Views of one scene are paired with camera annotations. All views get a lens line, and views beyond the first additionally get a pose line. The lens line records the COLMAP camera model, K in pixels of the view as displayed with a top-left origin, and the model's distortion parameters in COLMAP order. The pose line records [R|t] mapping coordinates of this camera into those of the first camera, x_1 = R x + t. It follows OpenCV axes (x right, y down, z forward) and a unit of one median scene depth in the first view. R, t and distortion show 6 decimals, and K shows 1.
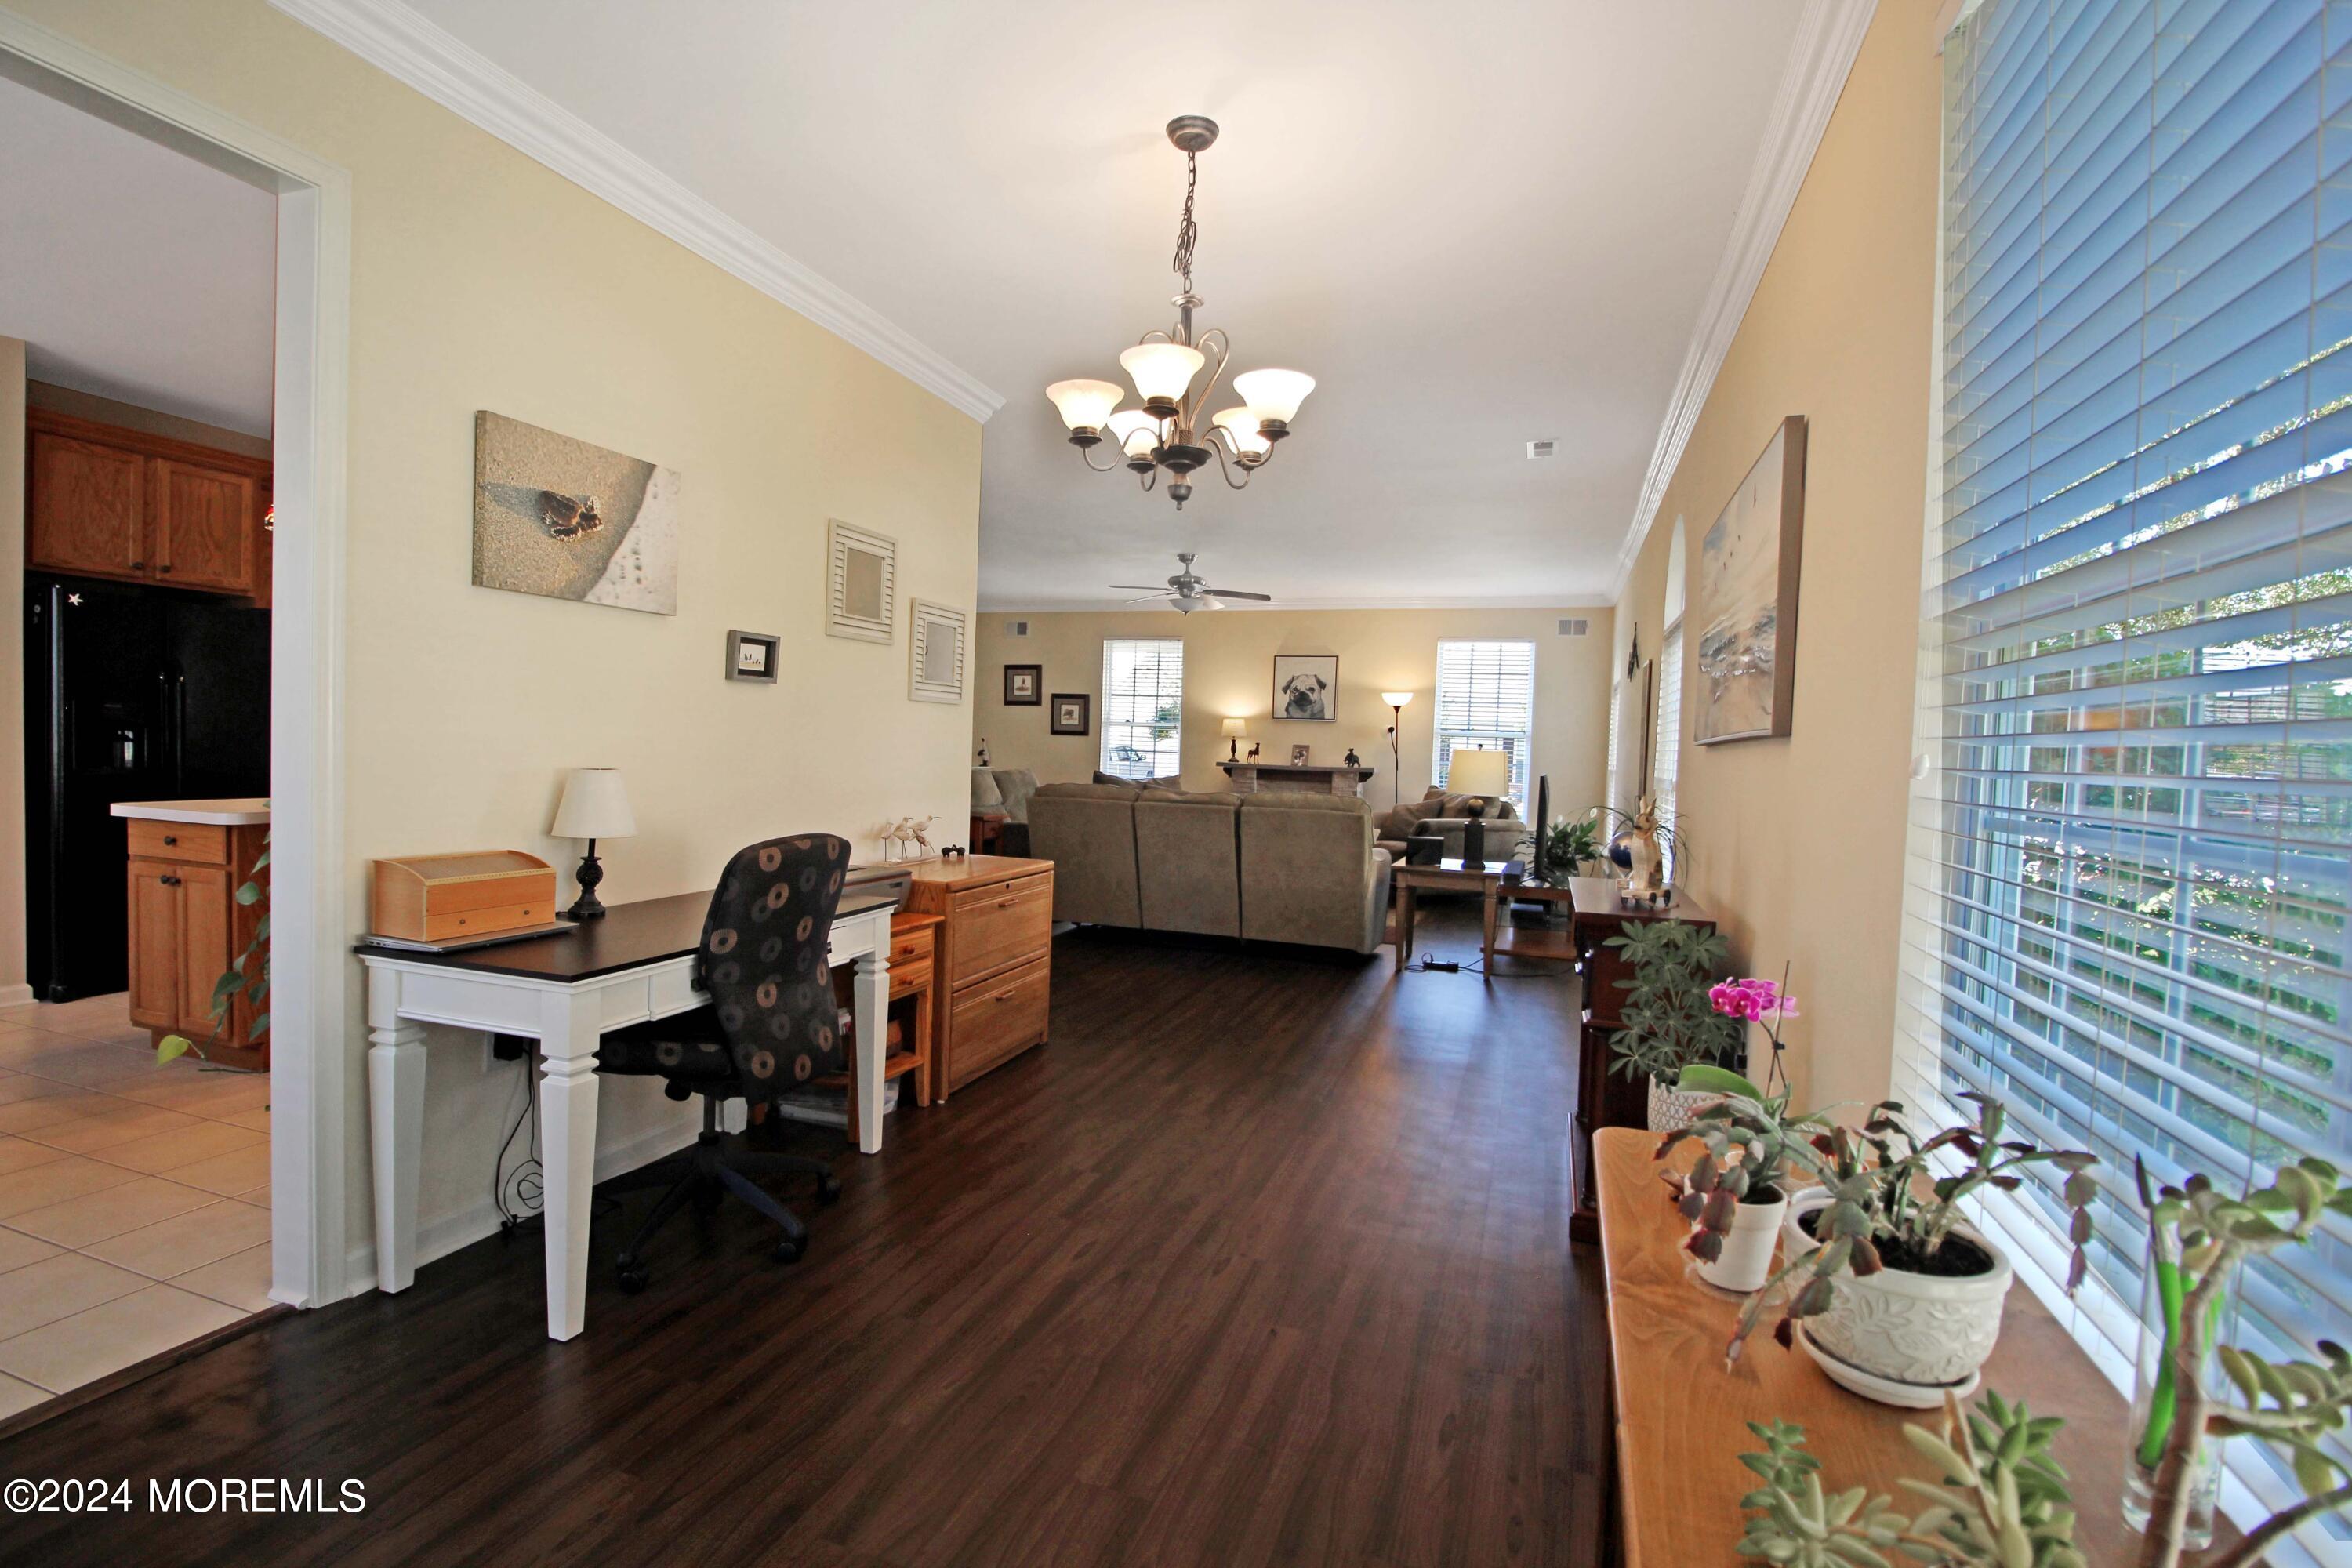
lens RADIAL K [[1078.8, 0, 1150.0], [0, 1078.8, 786.6], [0, 0, 1]] dist [0.023860, -0.024110]
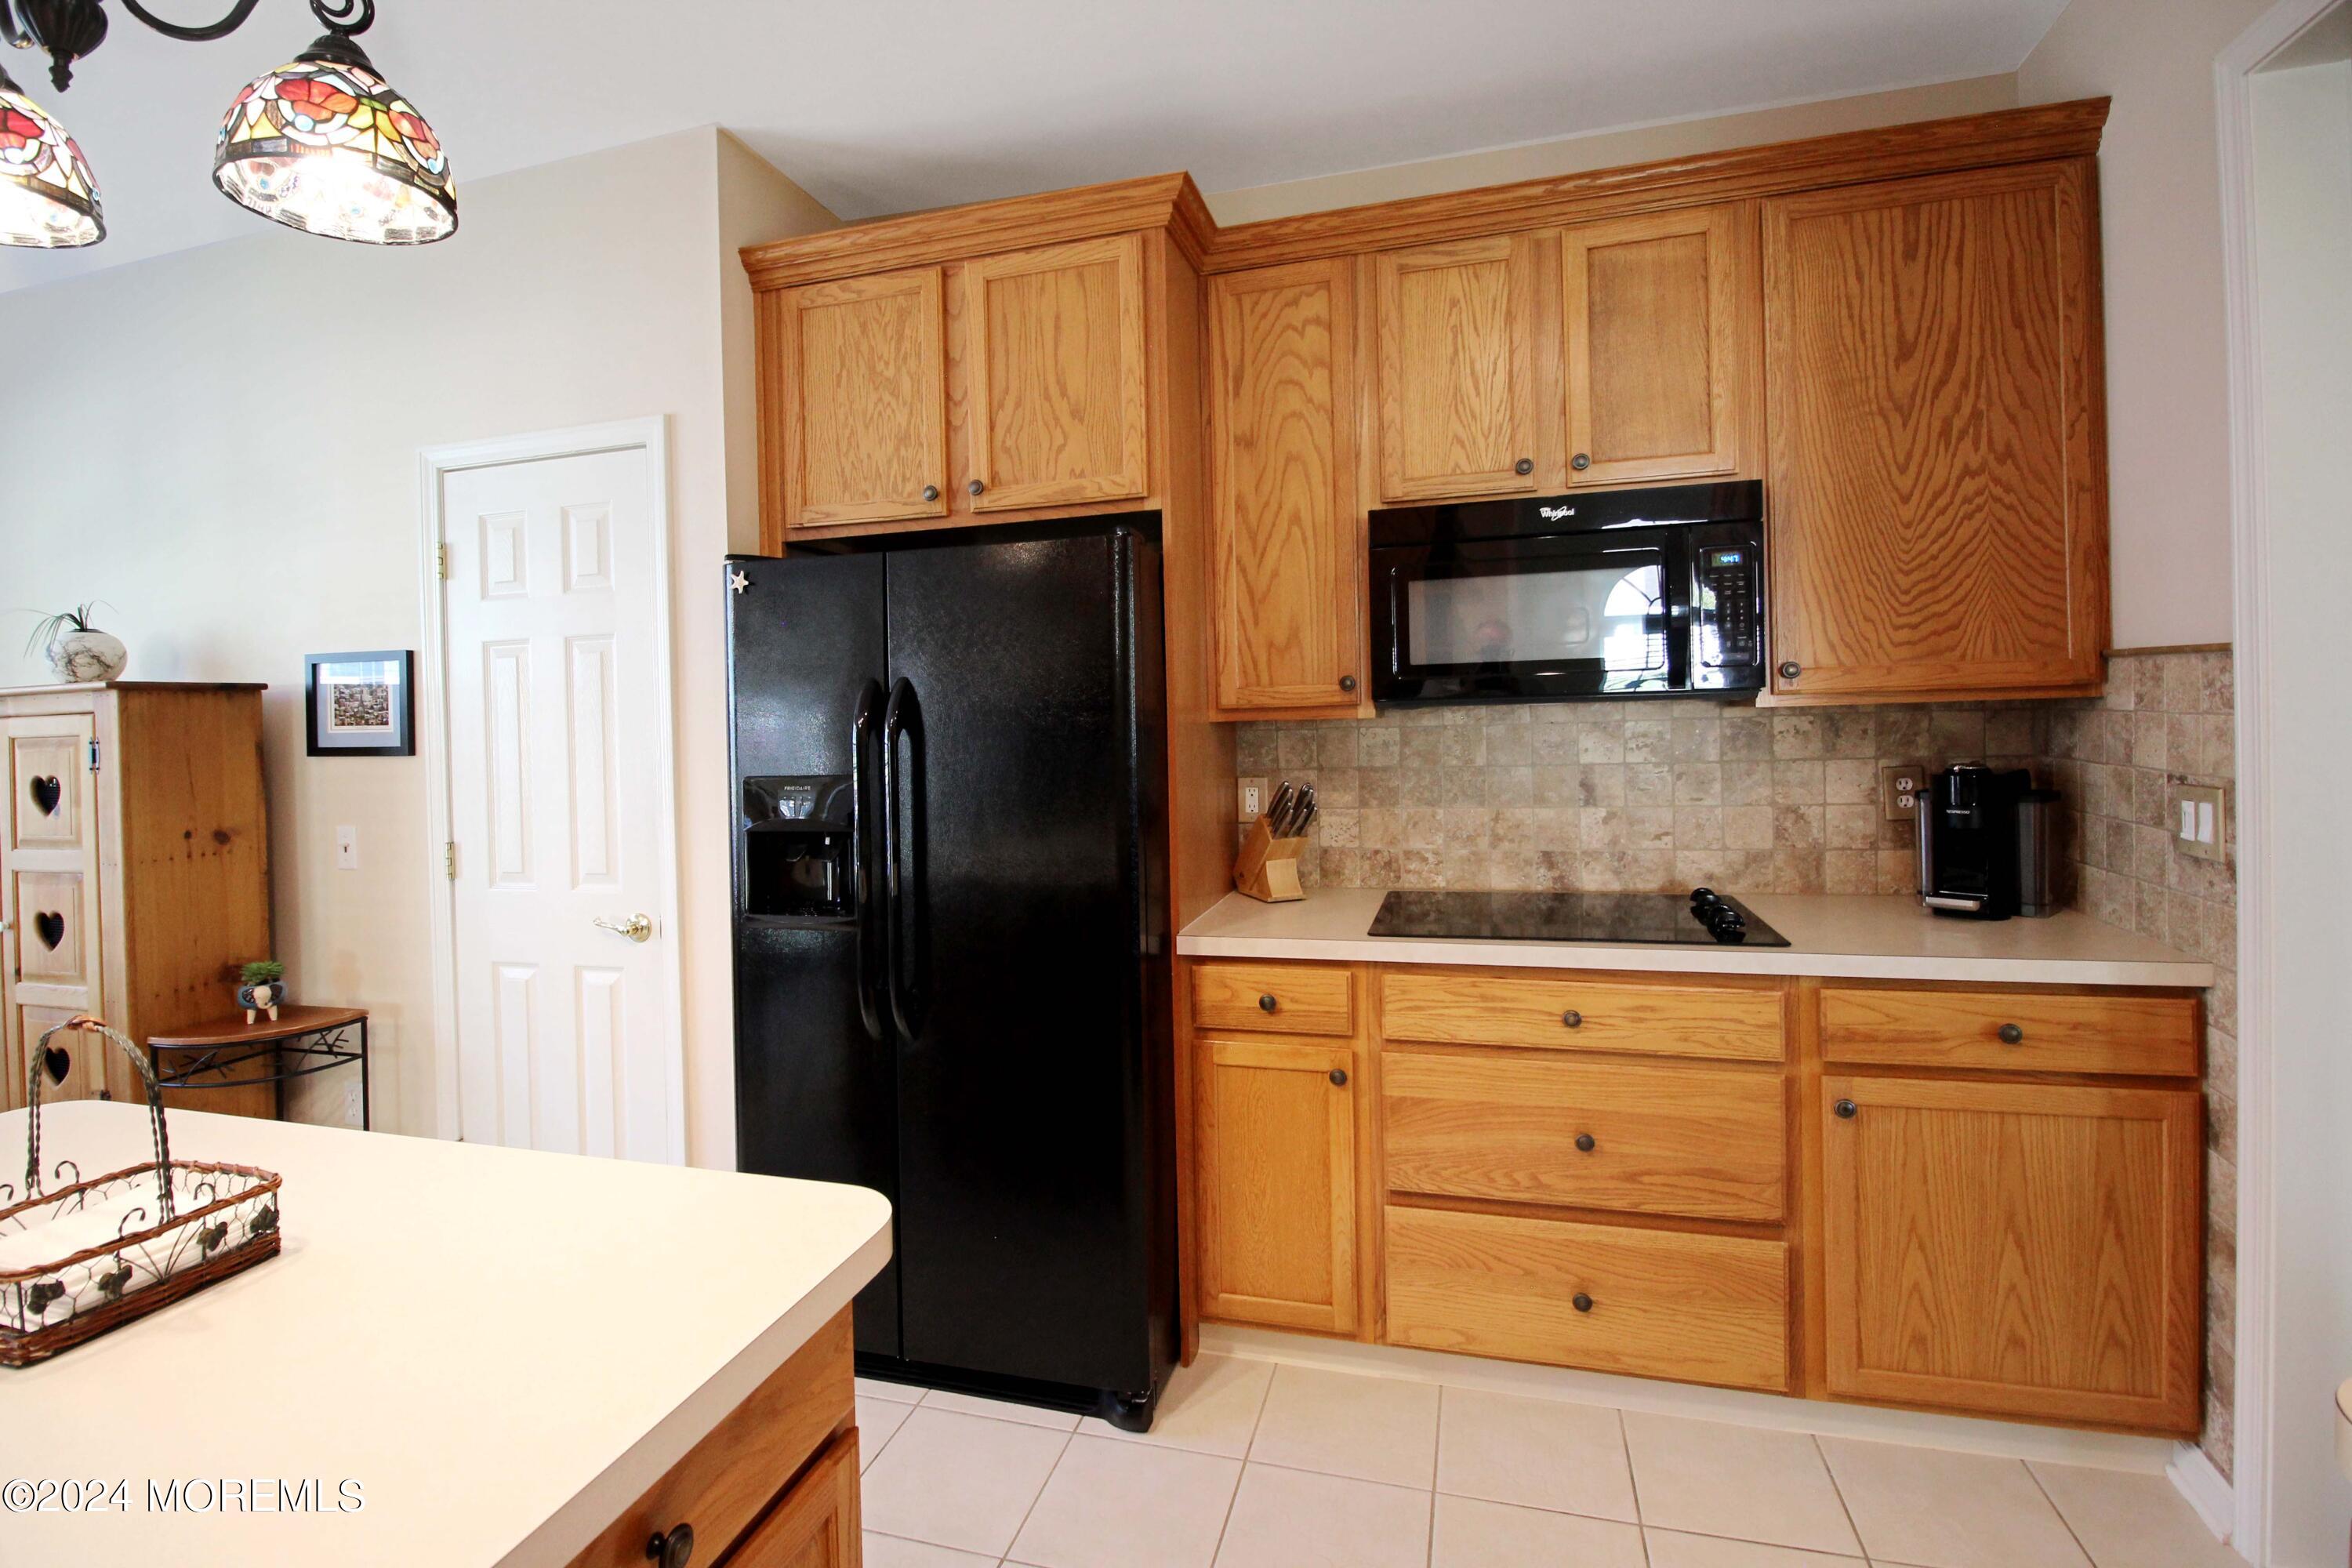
lens RADIAL K [[1107.2, 0, 1155.8], [0, 1107.2, 683.1], [0, 0, 1]] dist [0.001701, -0.015477]
pose [[0.047348, -0.059325, -0.997115, -0.330740], [-0.005419, 0.998205, -0.059647, -0.067026], [0.998864, 0.008227, 0.046942, 0.820317]]
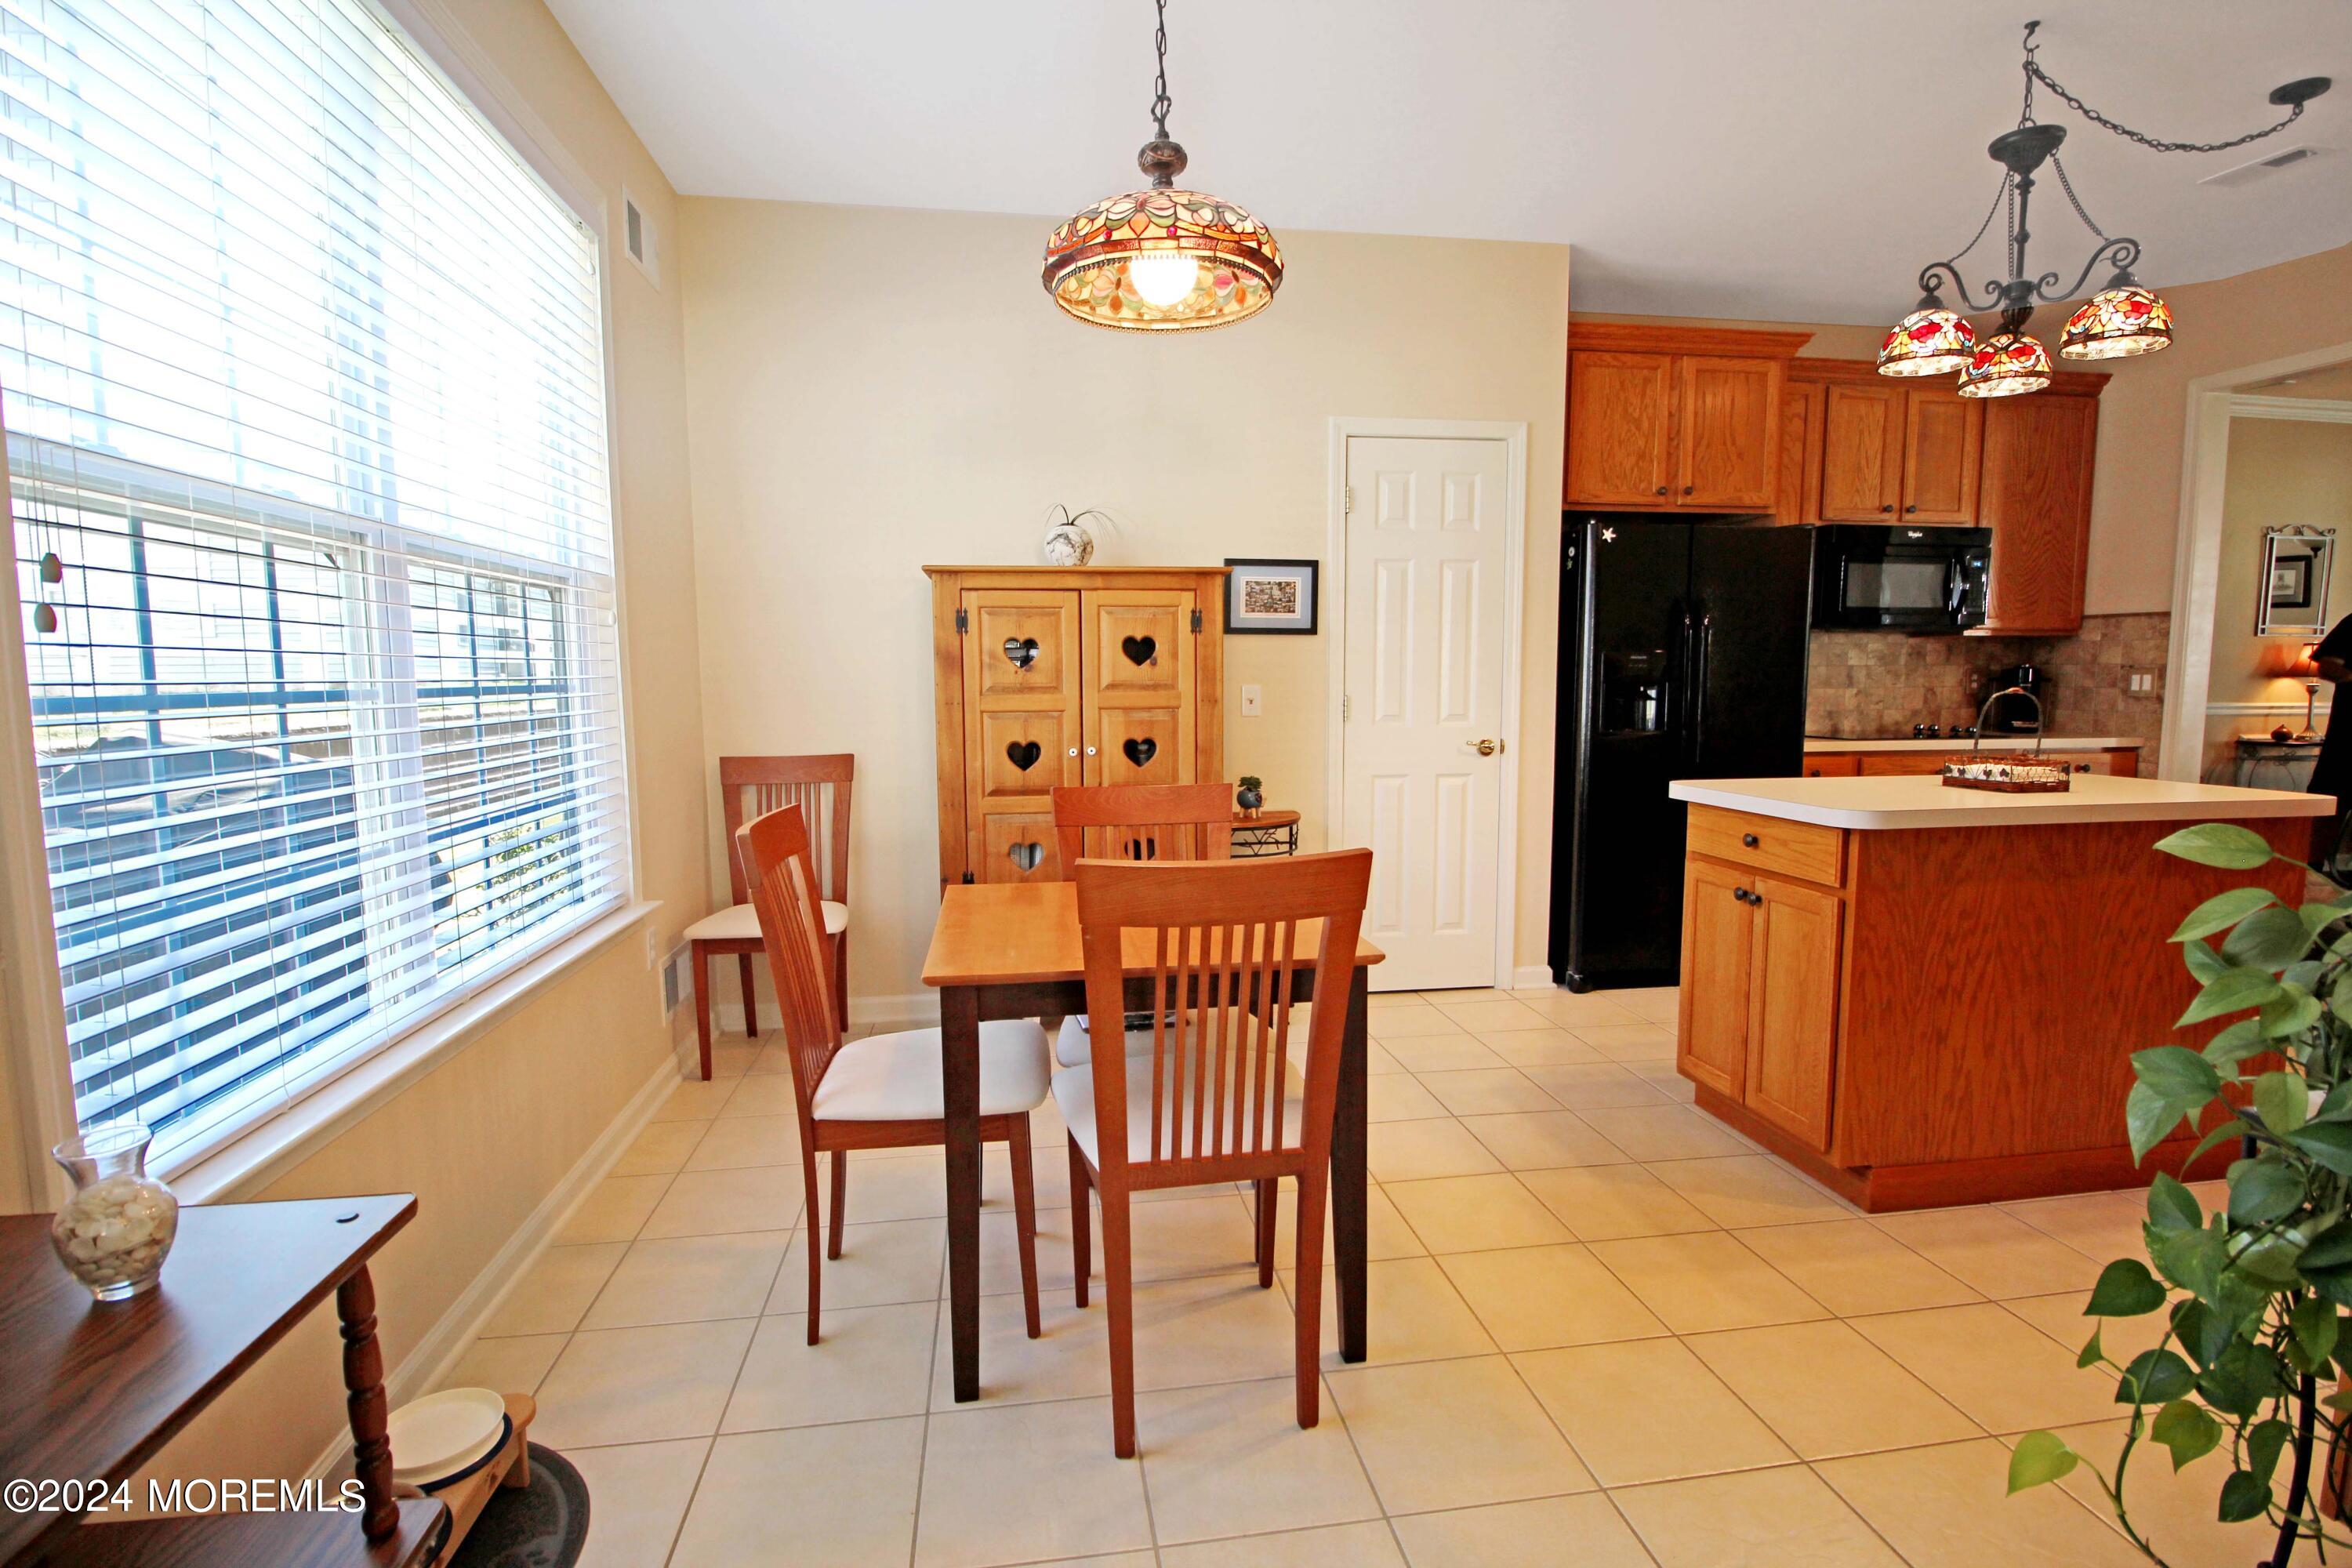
lens RADIAL K [[1099.8, 0, 1181.7], [0, 1099.8, 779.5], [0, 0, 1]] dist [0.001216, -0.015890]
pose [[0.472599, 0.046350, -0.880058, -0.263667], [-0.013025, 0.998874, 0.045613, -0.009748], [0.881181, -0.010094, 0.472671, 0.197735]]
